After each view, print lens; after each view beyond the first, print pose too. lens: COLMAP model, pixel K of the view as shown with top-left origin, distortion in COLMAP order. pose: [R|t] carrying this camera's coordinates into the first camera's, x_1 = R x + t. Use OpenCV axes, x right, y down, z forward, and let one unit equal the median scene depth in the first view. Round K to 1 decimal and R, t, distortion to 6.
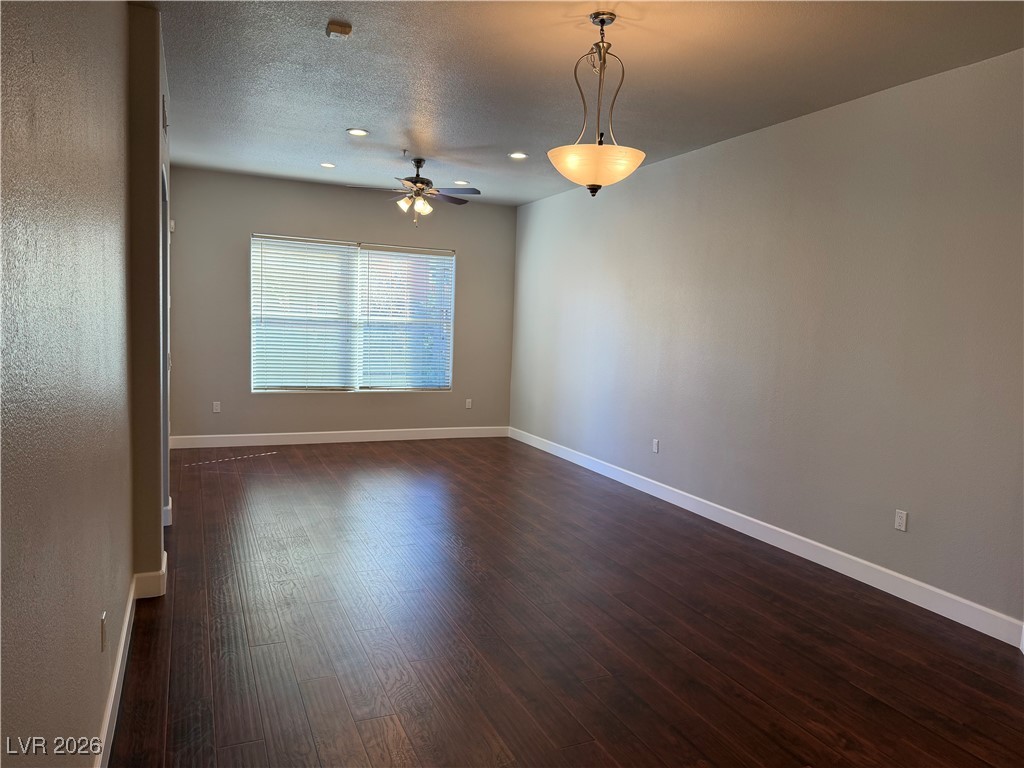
lens RADIAL K [[709.7, 0, 520.1], [0, 709.7, 381.4], [0, 0, 1]] dist [0.032408, -0.019544]
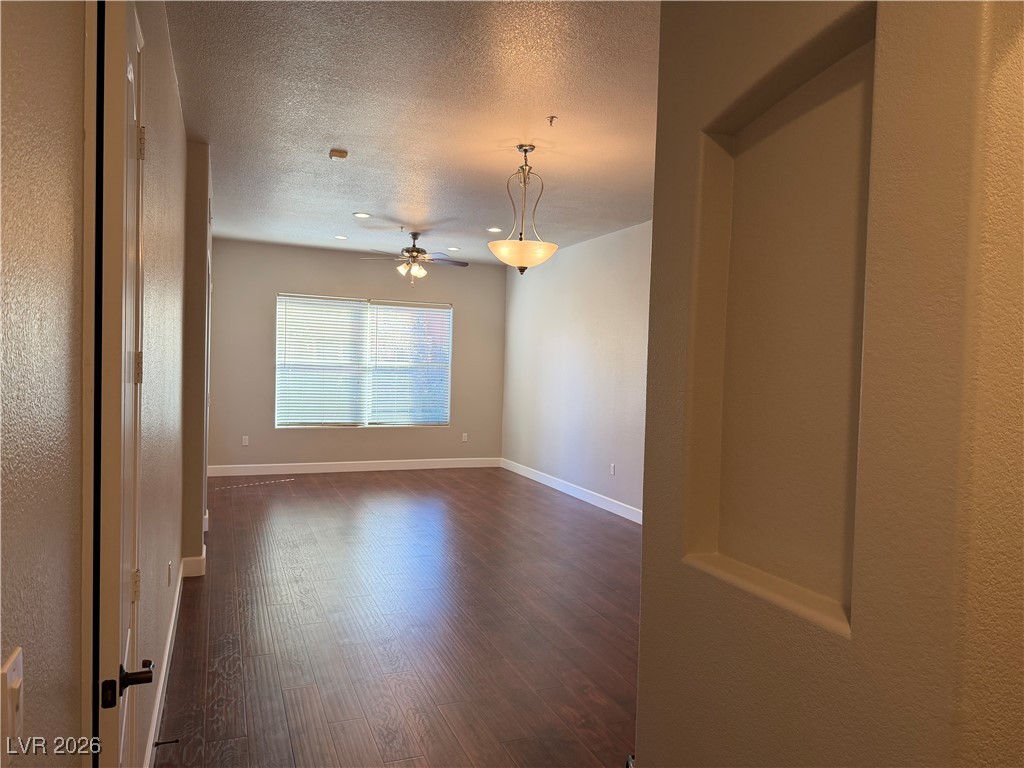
lens RADIAL K [[709.7, 0, 530.0], [0, 709.7, 386.0], [0, 0, 1]] dist [0.032408, -0.019544]
pose [[0.999701, -0.007896, -0.023132, 0.078697], [0.006649, 0.998546, -0.053492, 0.013917], [0.023521, 0.053322, 0.998300, -0.184106]]
